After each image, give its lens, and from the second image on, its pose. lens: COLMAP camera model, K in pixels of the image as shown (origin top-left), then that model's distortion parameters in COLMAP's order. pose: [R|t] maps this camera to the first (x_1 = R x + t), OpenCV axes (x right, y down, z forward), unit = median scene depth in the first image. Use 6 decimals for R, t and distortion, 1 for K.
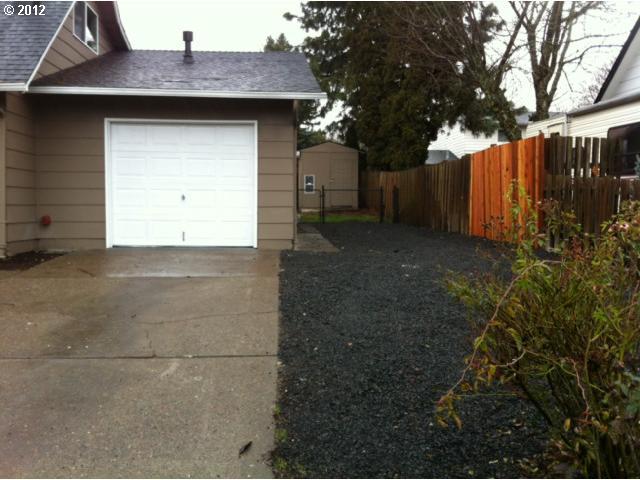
lens RADIAL K [[620.5, 0, 320.0], [0, 620.5, 240.0], [0, 0, 1]] dist [0.014314, 0.004860]
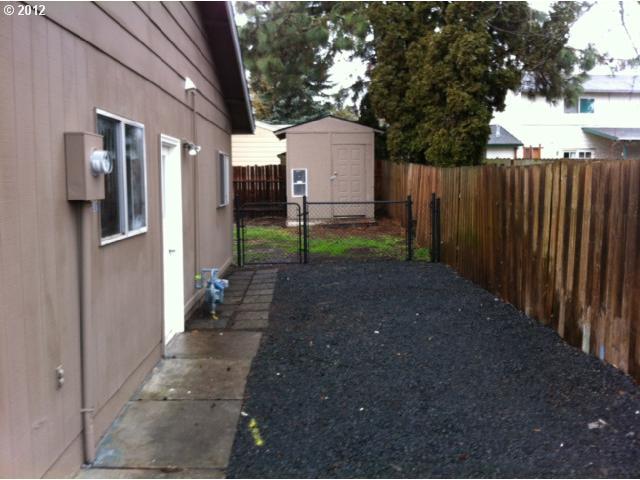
lens RADIAL K [[620.5, 0, 320.0], [0, 620.5, 240.0], [0, 0, 1]] dist [0.014314, 0.004860]
pose [[0.998544, -0.006813, -0.053508, 0.042709], [0.008787, 0.999286, 0.036756, -0.059478], [0.053220, -0.037172, 0.997891, 0.387400]]
